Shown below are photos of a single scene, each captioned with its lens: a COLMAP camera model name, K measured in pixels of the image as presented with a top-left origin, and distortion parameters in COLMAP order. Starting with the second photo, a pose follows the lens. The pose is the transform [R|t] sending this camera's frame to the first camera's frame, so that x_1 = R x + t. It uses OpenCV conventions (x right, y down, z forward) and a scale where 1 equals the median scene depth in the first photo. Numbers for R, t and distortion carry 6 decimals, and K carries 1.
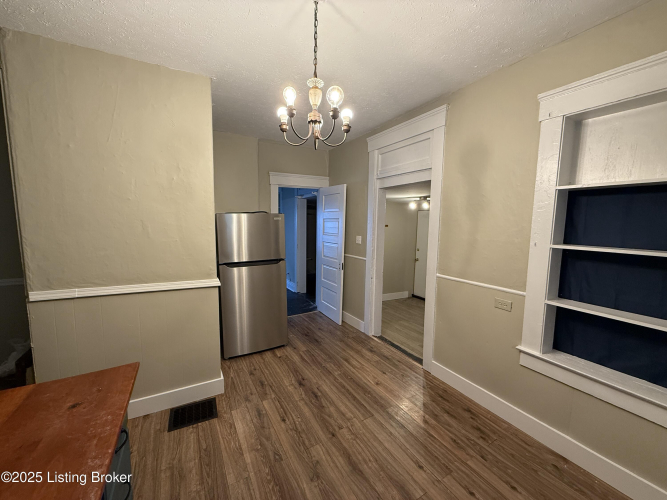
lens RADIAL K [[265.3, 0, 332.8], [0, 265.3, 251.8], [0, 0, 1]] dist [0.001869, -0.000012]
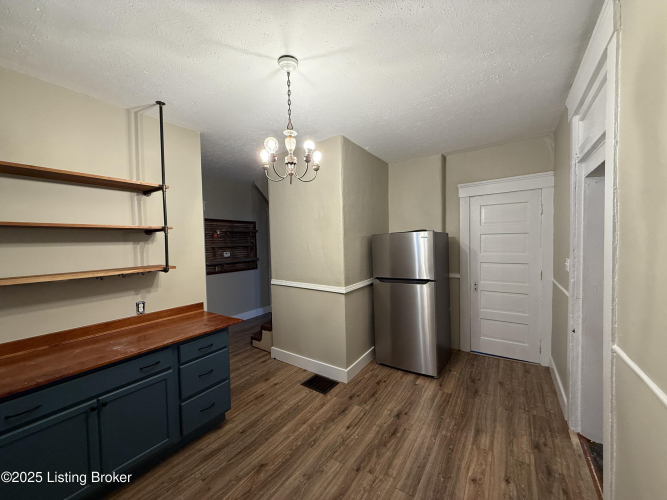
lens RADIAL K [[265.3, 0, 330.3], [0, 265.3, 249.3], [0, 0, 1]] dist [0.001869, -0.000012]
pose [[0.432651, 0.003876, -0.901553, 0.679638], [-0.067931, 0.997288, -0.028313, -0.039800], [0.898998, 0.073493, 0.431741, 0.389233]]
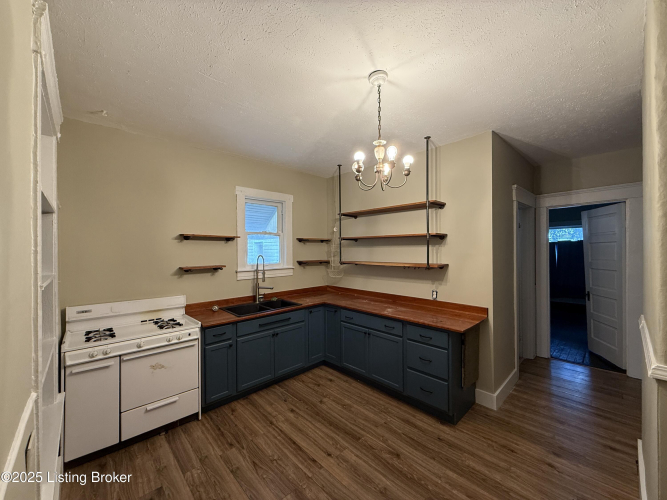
lens RADIAL K [[265.3, 0, 335.1], [0, 265.3, 249.6], [0, 0, 1]] dist [0.001869, -0.000012]
pose [[-0.970504, -0.008910, -0.240921, 0.270312], [-0.034109, 0.994339, 0.100628, -0.139542], [0.238660, 0.105877, -0.965314, 1.329186]]
